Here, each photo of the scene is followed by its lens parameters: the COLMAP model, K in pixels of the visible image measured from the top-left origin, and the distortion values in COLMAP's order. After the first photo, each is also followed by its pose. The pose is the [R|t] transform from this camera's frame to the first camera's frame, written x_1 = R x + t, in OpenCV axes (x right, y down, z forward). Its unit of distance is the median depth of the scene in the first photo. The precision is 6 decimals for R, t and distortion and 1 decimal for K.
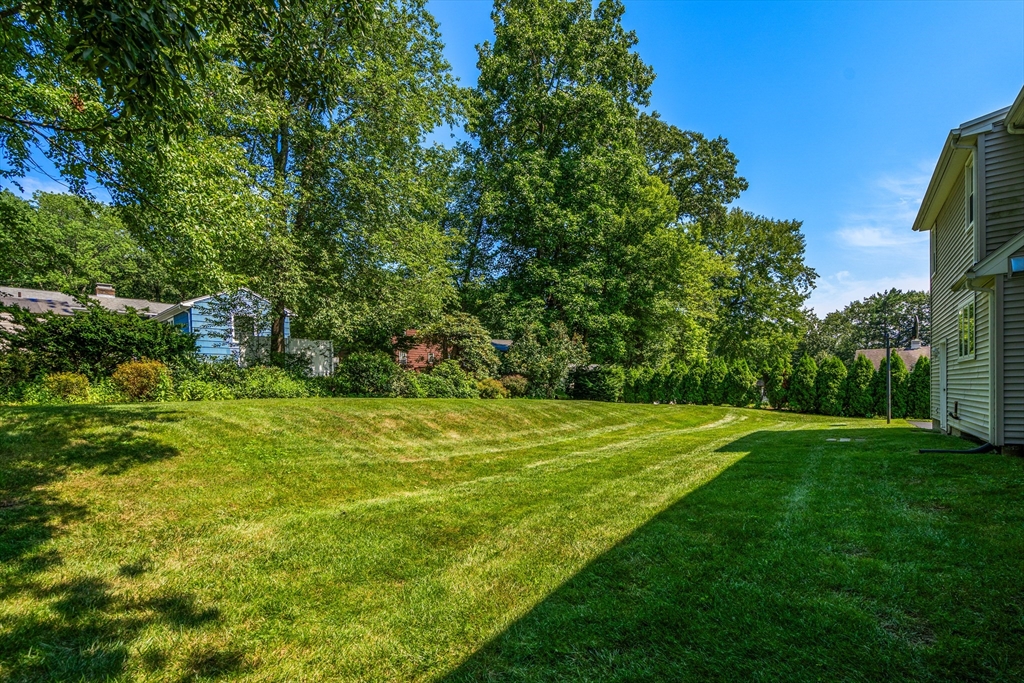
lens RADIAL K [[491.6, 0, 507.2], [0, 491.6, 402.2], [0, 0, 1]] dist [0.000247, 0.000319]
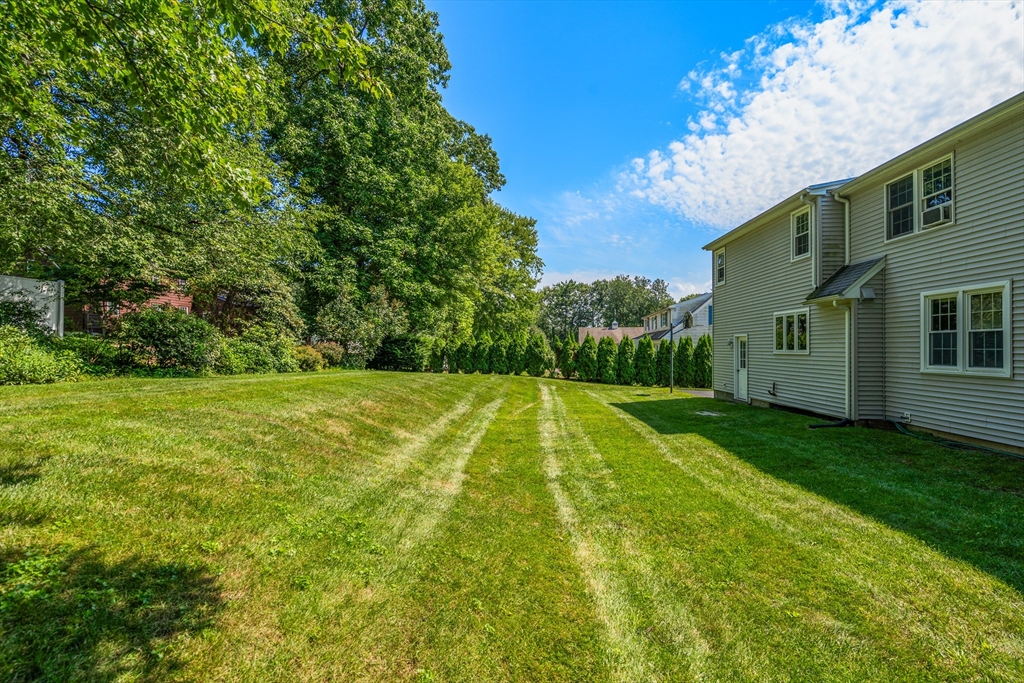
lens RADIAL K [[469.5, 0, 514.7], [0, 469.5, 347.5], [0, 0, 1]] dist [0.000270, -0.000398]
pose [[0.834434, 0.025961, 0.550497, -0.156345], [-0.008694, 0.999386, -0.033952, -0.018324], [-0.551040, 0.023545, 0.834147, 0.117186]]
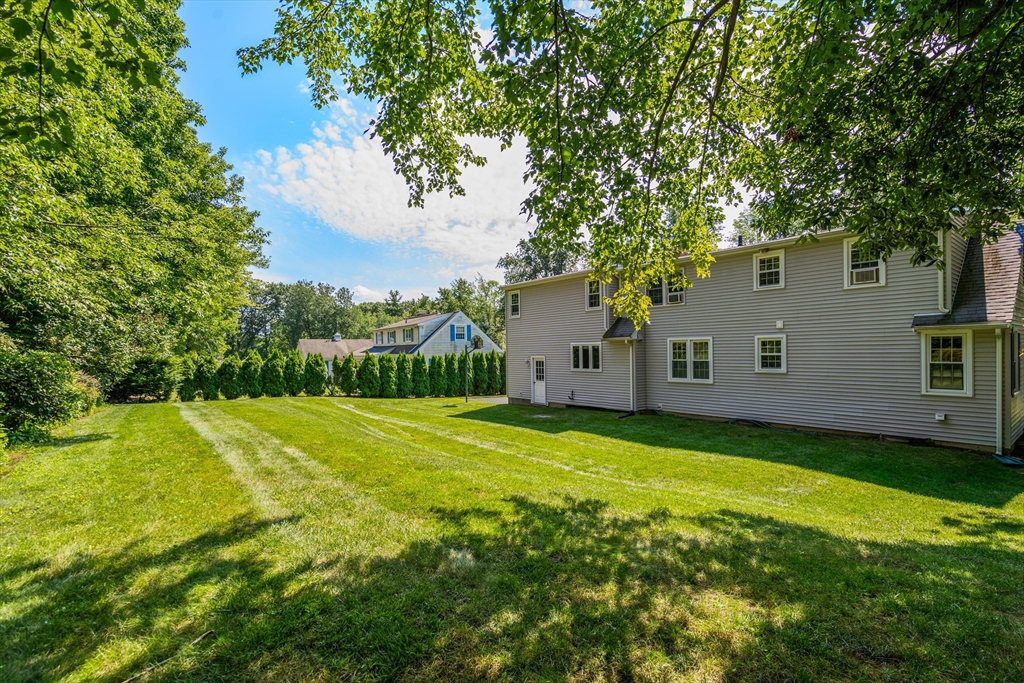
lens RADIAL K [[469.5, 0, 514.7], [0, 469.5, 347.5], [0, 0, 1]] dist [0.000270, -0.000398]
pose [[0.283542, 0.027674, 0.958560, -0.383328], [0.029225, 0.998870, -0.037483, -0.042851], [-0.958514, 0.038642, 0.282413, 0.258555]]
